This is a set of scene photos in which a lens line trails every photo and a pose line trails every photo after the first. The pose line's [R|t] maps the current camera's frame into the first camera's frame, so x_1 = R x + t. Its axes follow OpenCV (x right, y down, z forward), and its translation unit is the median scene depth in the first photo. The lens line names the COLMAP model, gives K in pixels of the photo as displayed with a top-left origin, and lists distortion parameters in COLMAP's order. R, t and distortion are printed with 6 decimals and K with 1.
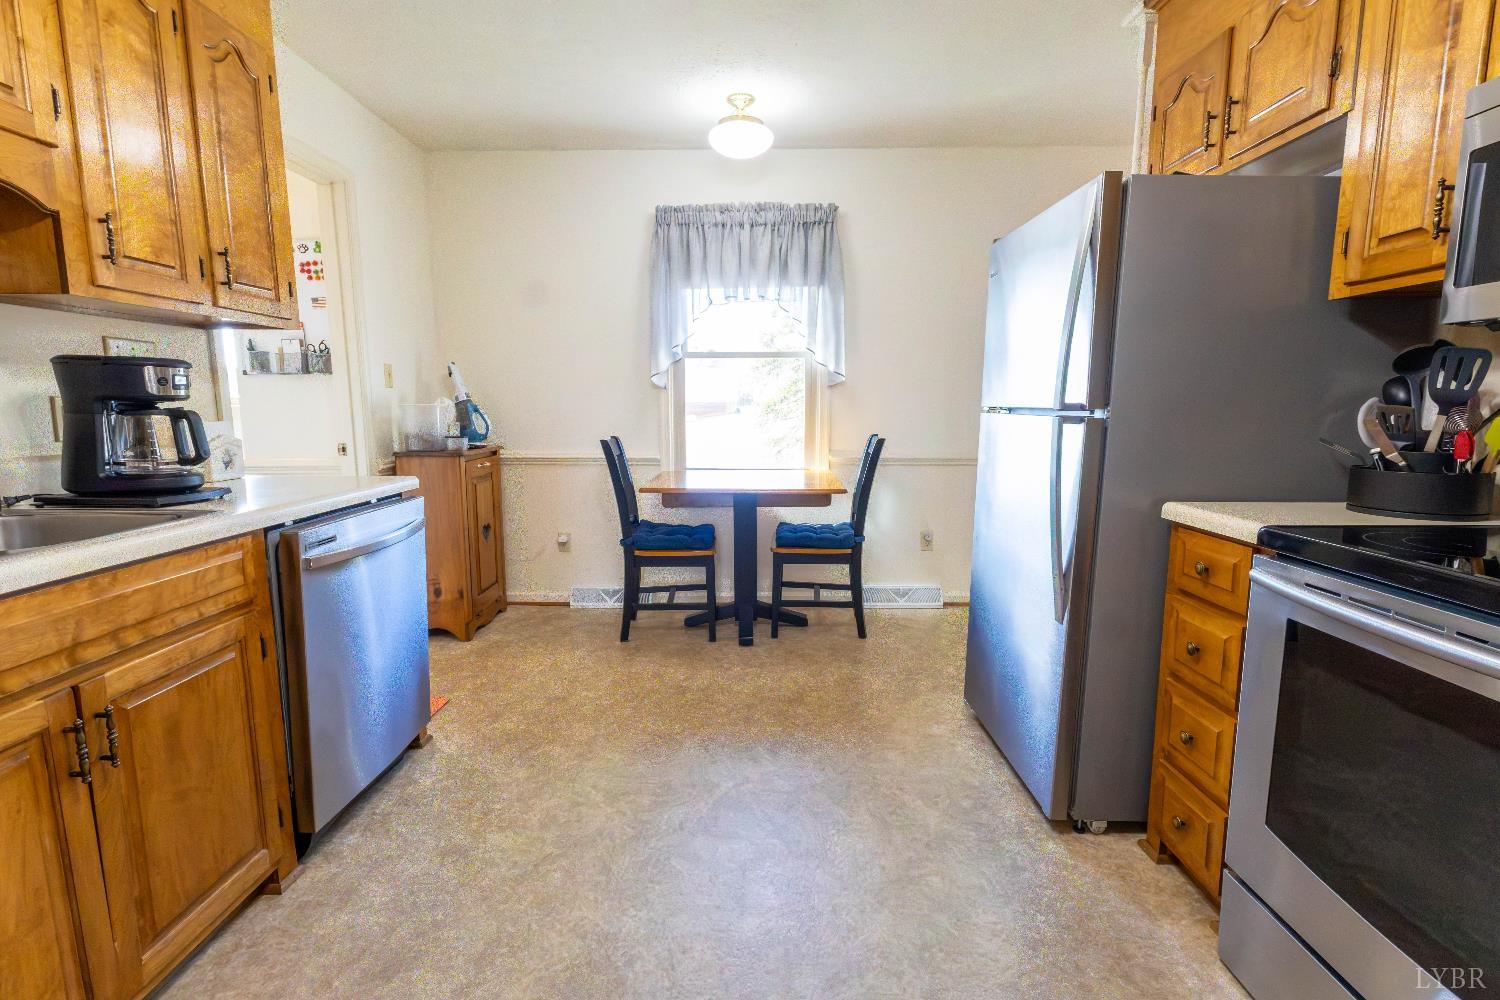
lens RADIAL K [[684.2, 0, 746.0], [0, 684.2, 499.2], [0, 0, 1]] dist [0.002800, -0.000081]
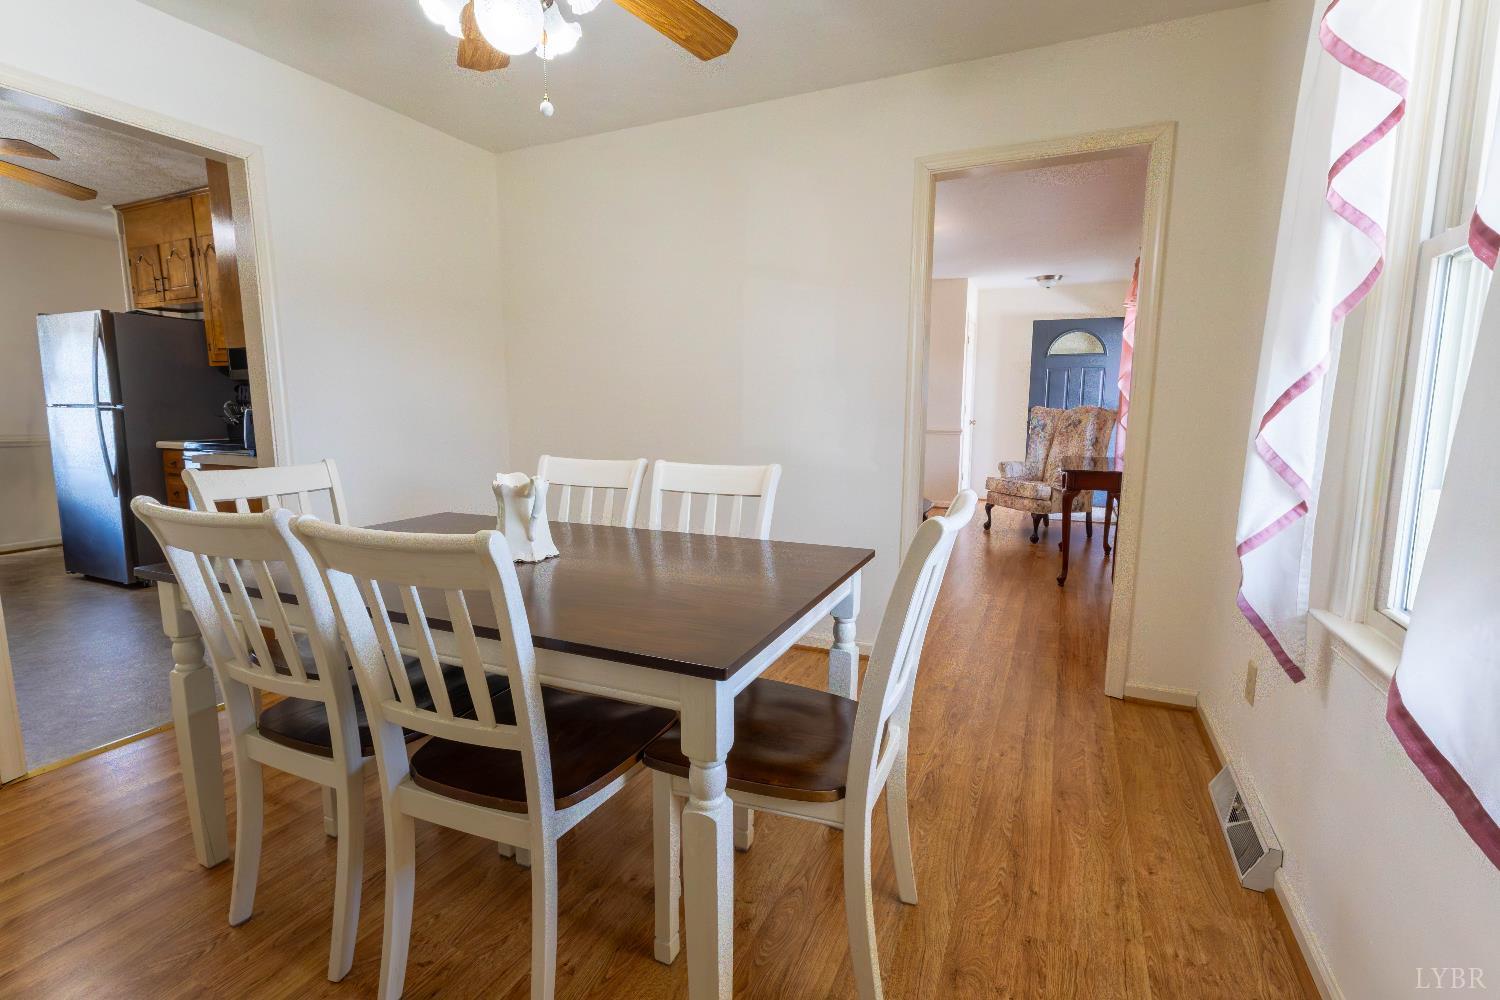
lens RADIAL K [[684.2, 0, 746.0], [0, 684.2, 499.2], [0, 0, 1]] dist [0.002800, -0.000081]
pose [[0.403403, -0.122721, 0.906755, -0.817047], [0.122896, 0.989253, 0.079212, 0.275373], [-0.906732, 0.079482, 0.414150, -1.964067]]
